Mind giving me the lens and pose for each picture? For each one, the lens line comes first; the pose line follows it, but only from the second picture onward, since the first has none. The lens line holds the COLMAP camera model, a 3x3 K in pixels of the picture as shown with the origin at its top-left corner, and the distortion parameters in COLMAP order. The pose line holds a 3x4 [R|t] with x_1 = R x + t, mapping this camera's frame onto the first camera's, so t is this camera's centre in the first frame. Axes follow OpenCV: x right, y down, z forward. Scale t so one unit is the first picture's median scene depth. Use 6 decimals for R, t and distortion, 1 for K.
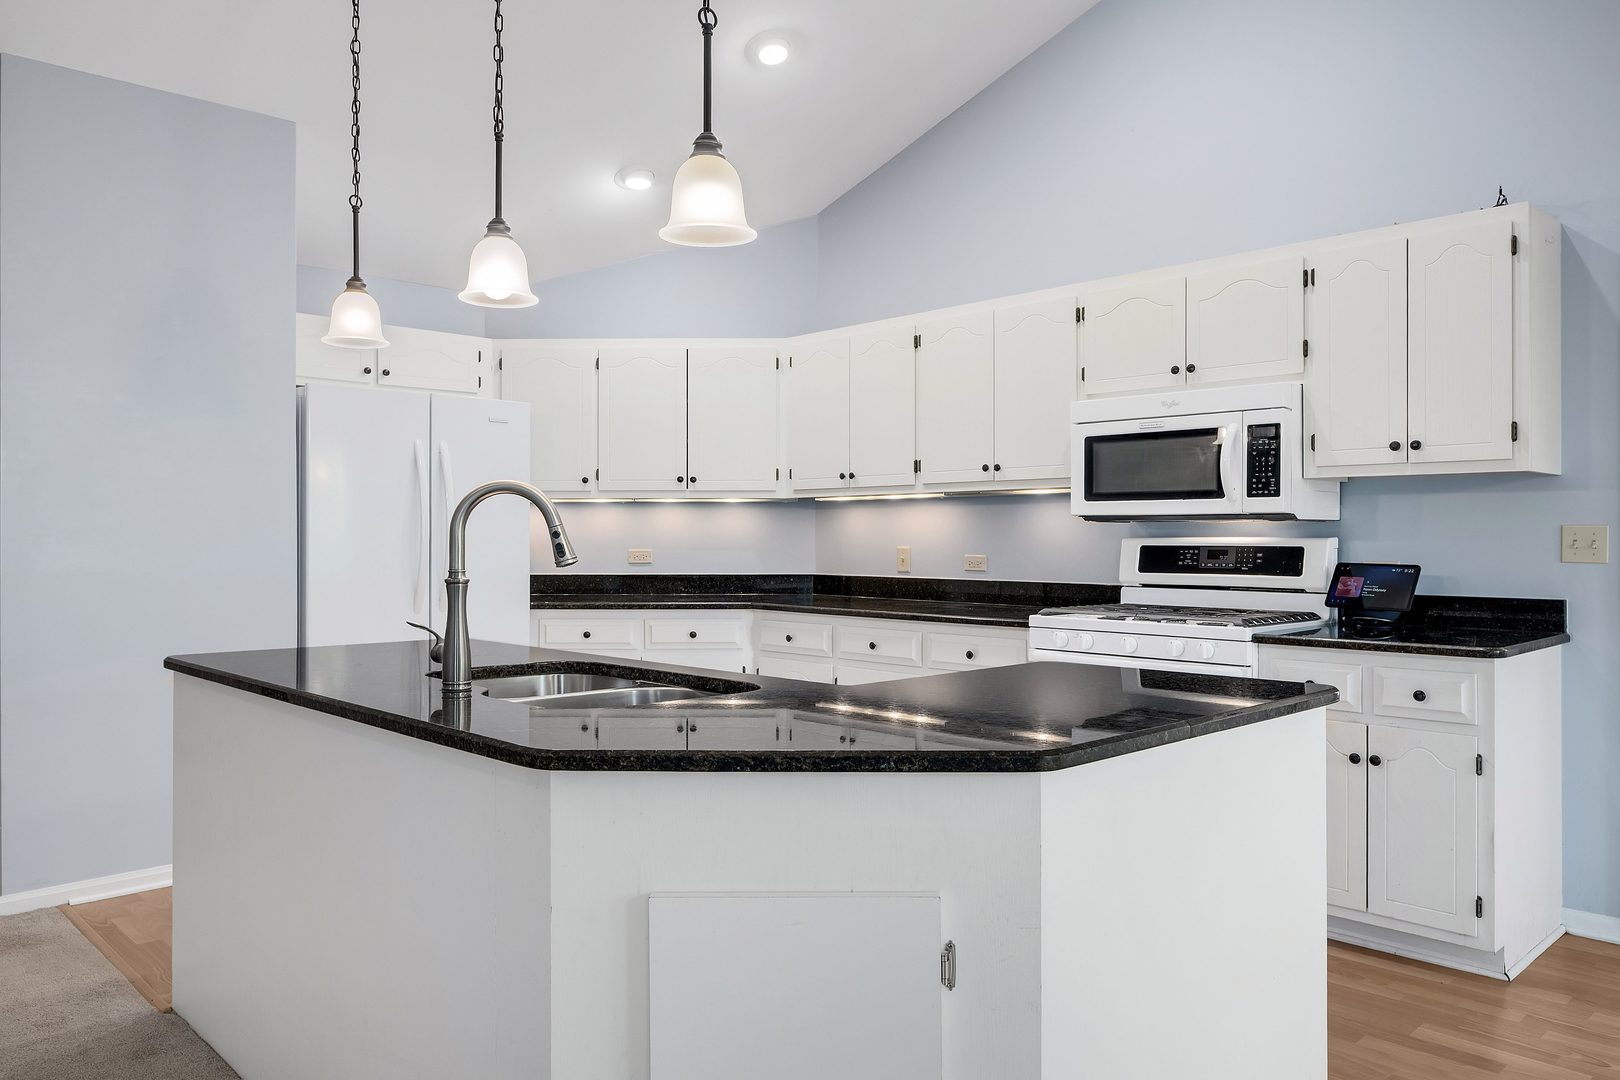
lens RADIAL K [[1162.8, 0, 798.2], [0, 1162.8, 539.2], [0, 0, 1]] dist [0.000353, -0.000135]
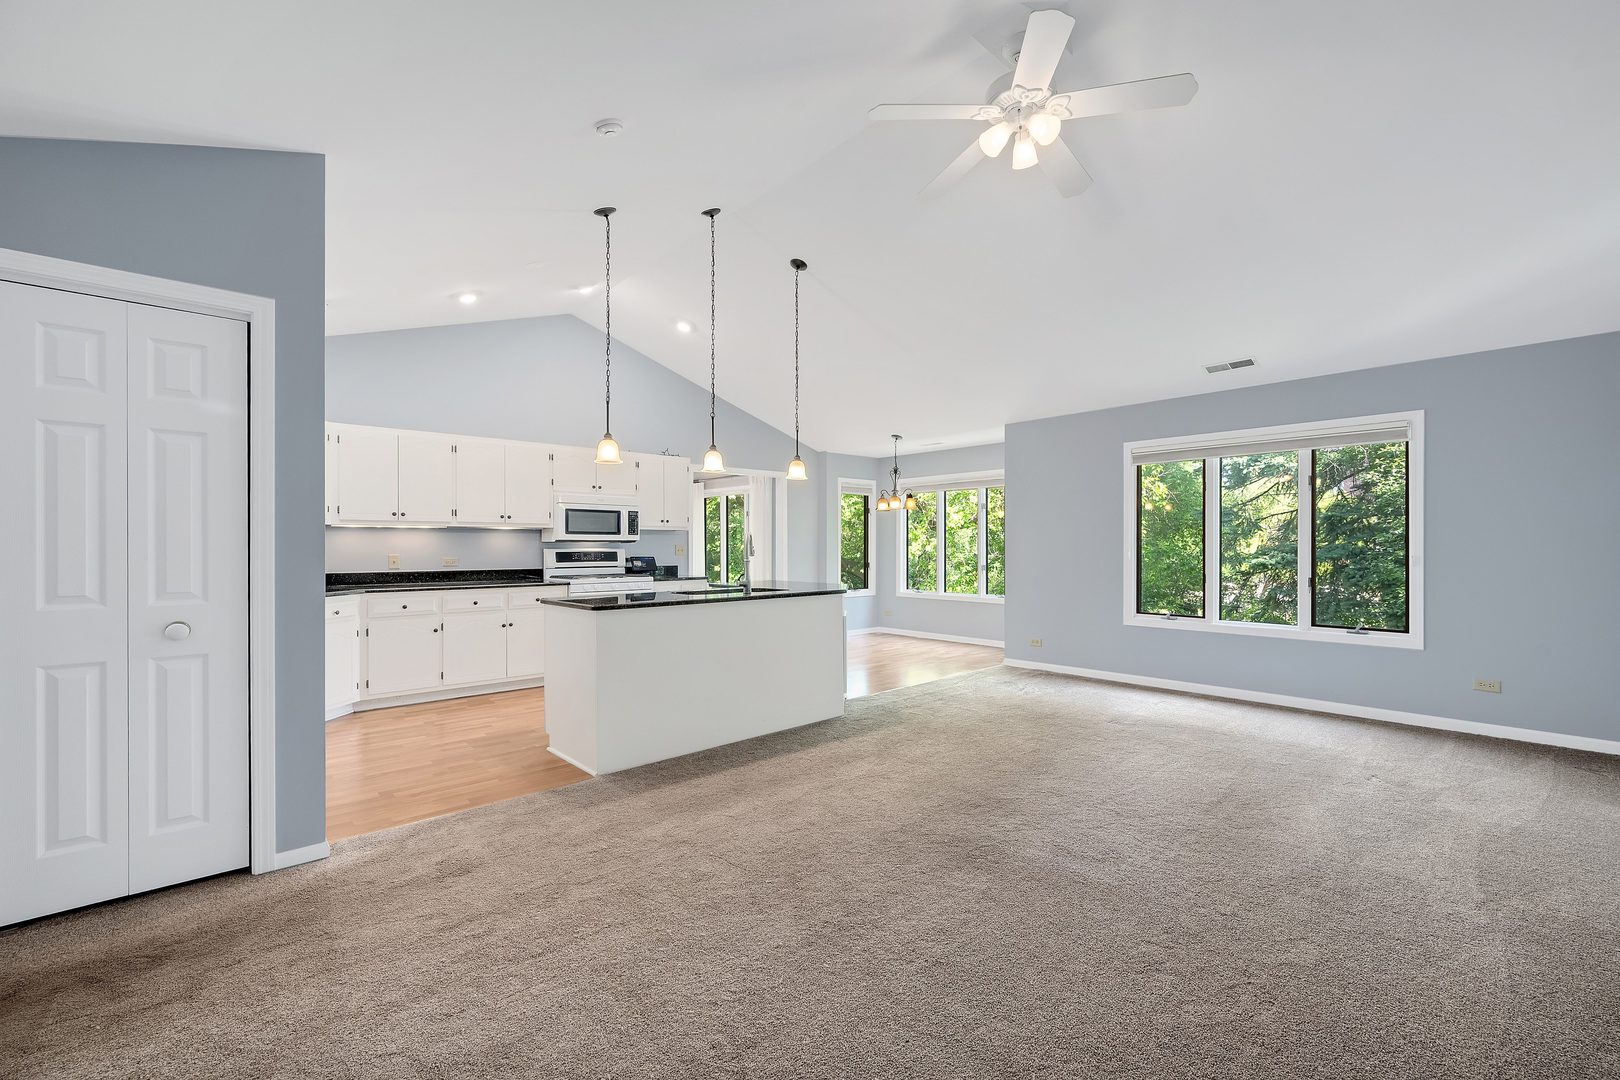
lens RADIAL K [[697.3, 0, 839.1], [0, 697.3, 546.8], [0, 0, 1]] dist [0.016105, -0.000589]
pose [[-0.009538, 0.000043, 0.999955, -1.326828], [0.004791, 0.999989, 0.000002, -0.002629], [-0.999943, 0.004791, -0.009538, 0.441638]]
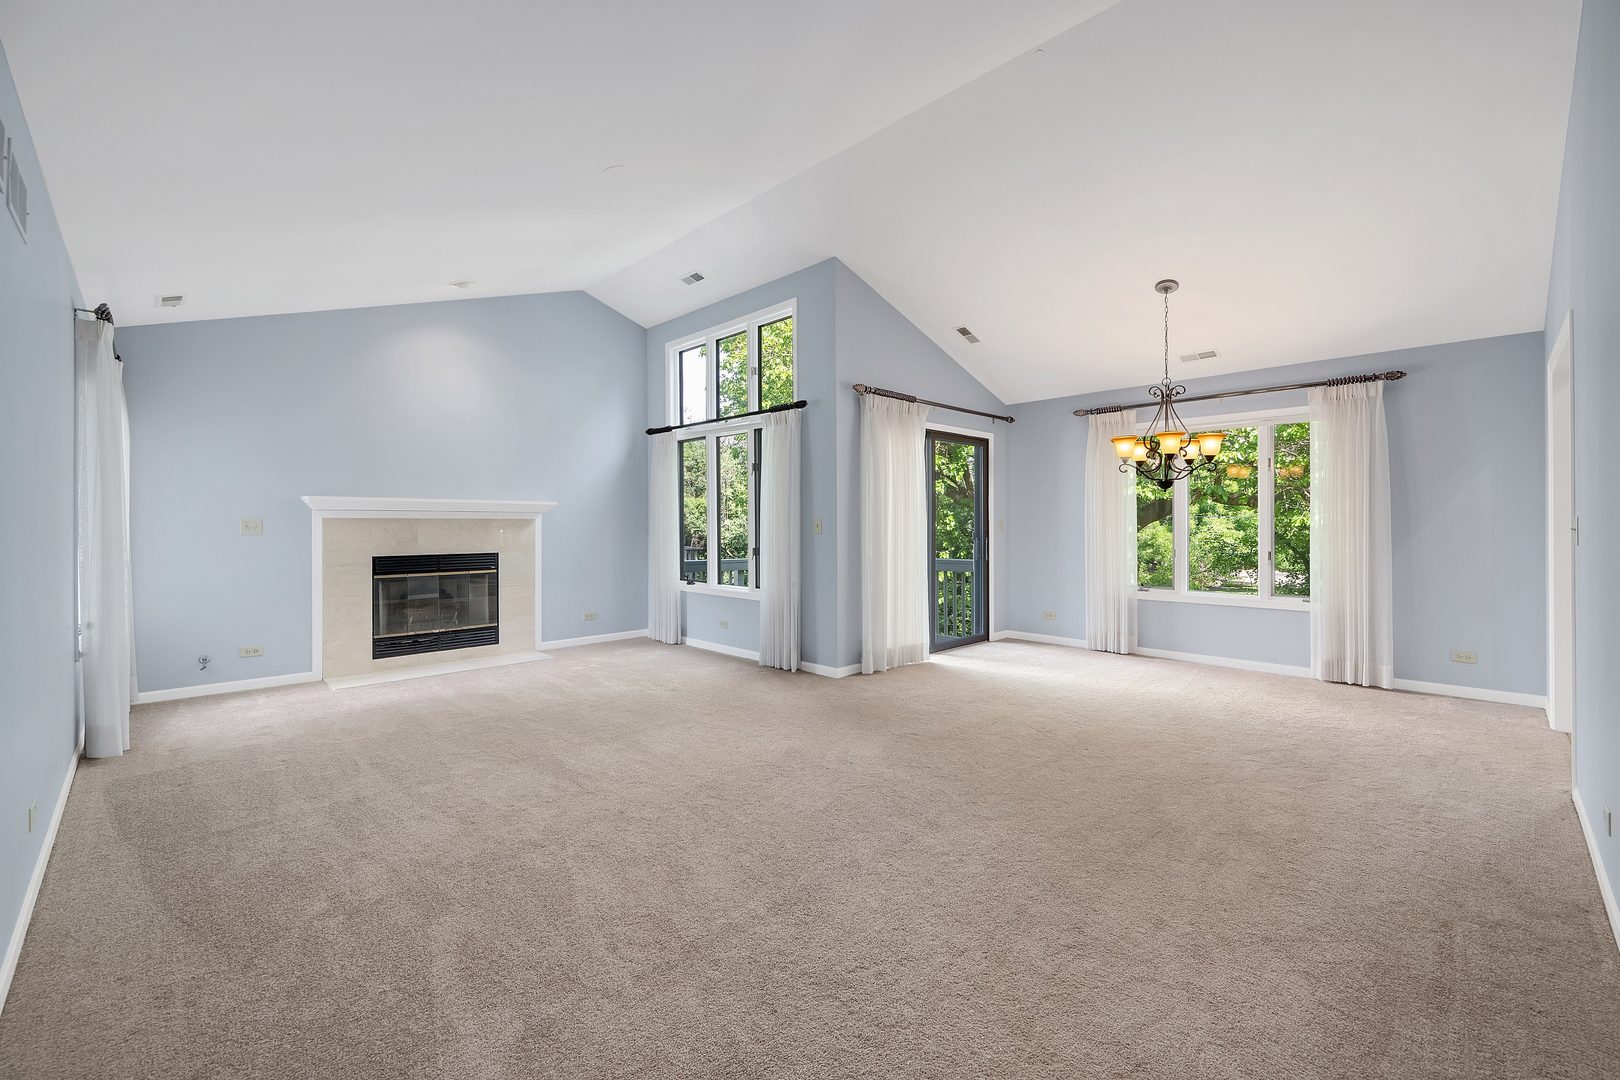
lens RADIAL K [[657.8, 0, 811.0], [0, 657.8, 531.5], [0, 0, 1]] dist [-0.000785, -0.000021]
pose [[-0.045609, -0.000723, 0.998959, -0.047164], [0.005375, 0.999985, 0.000969, 0.008181], [-0.998945, 0.005414, -0.045604, 1.855018]]
